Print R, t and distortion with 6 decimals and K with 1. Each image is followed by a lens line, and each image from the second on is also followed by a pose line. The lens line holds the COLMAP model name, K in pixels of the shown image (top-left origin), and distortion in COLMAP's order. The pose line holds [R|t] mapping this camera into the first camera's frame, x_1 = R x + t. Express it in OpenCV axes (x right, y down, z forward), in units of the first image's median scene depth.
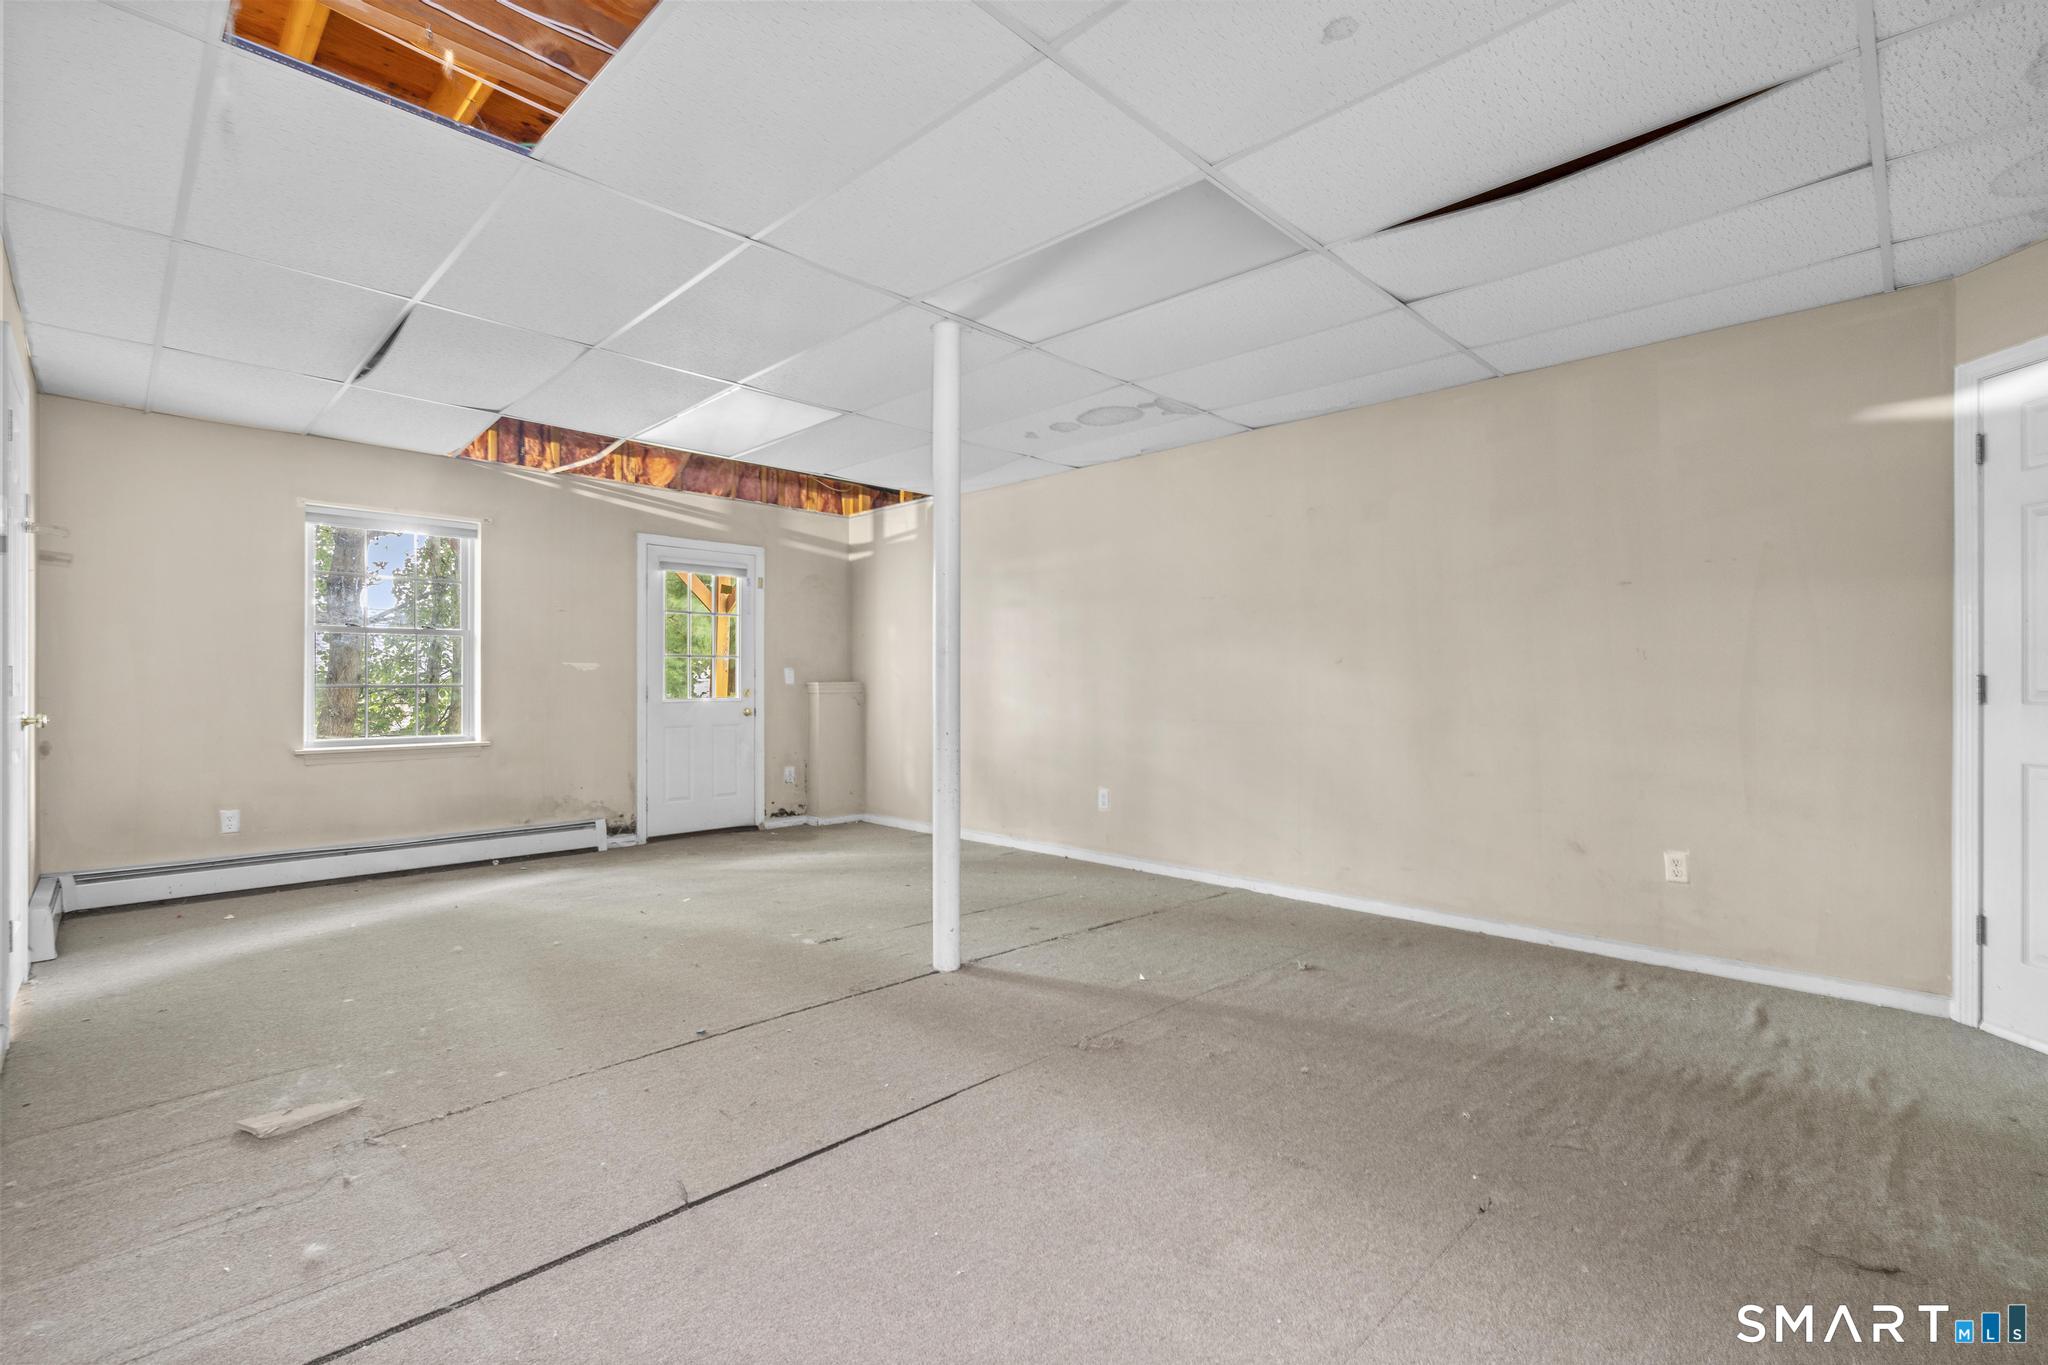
lens RADIAL K [[919.2, 0, 1018.9], [0, 919.2, 685.7], [0, 0, 1]] dist [-0.006814, 0.003659]
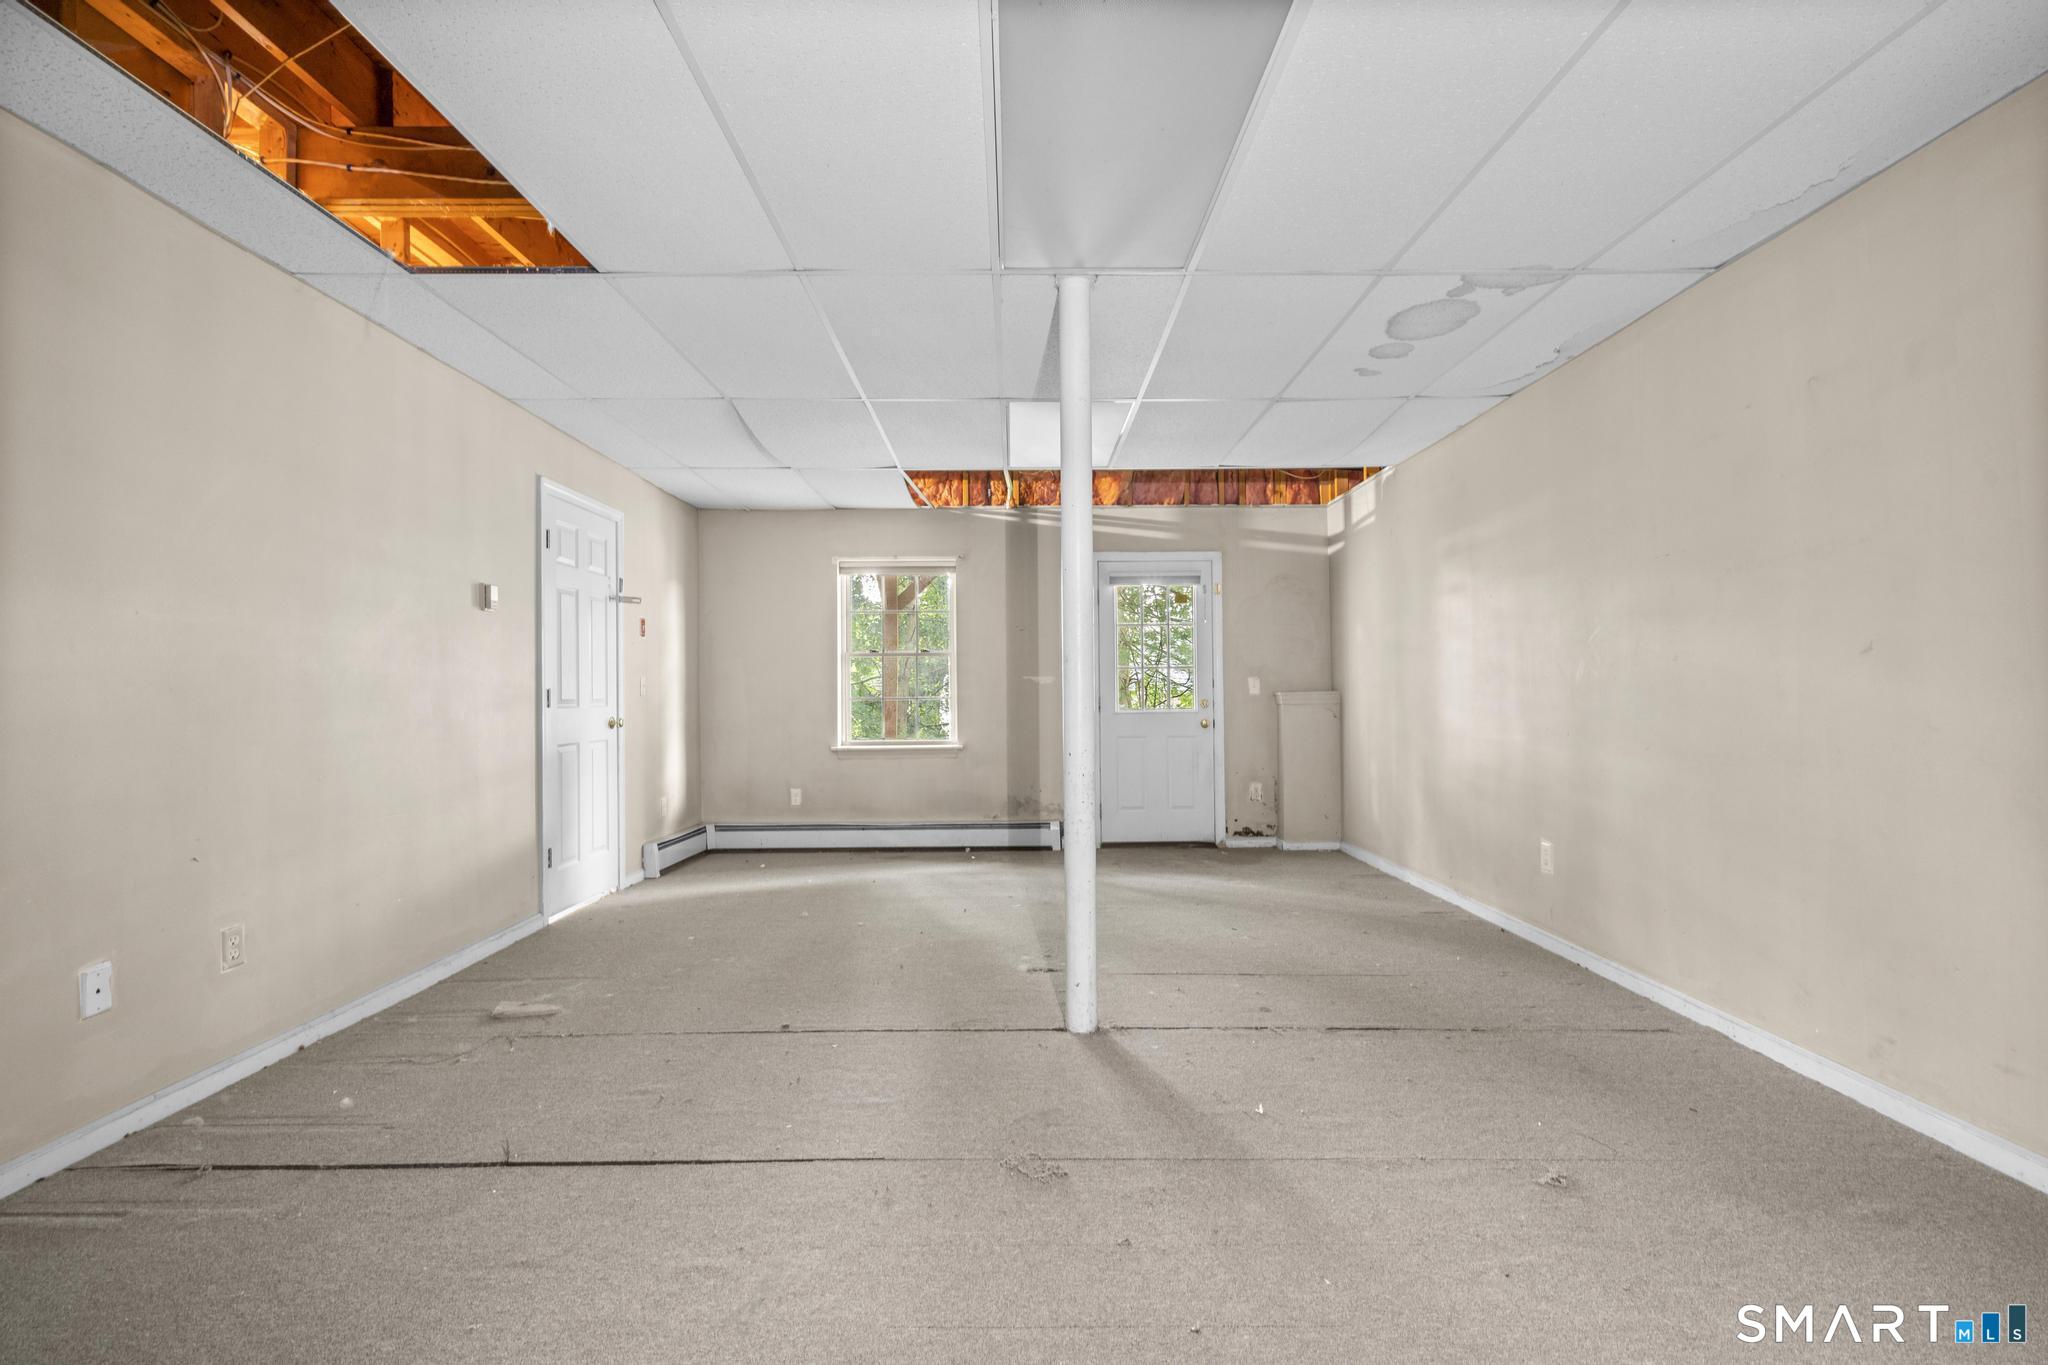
lens RADIAL K [[919.2, 0, 1022.7], [0, 919.2, 683.9], [0, 0, 1]] dist [-0.006814, 0.003659]
pose [[0.710758, -0.013782, -0.703302, 0.292537], [0.005690, 0.999888, -0.013845, -0.001180], [0.703414, 0.005839, 0.710757, 0.210767]]
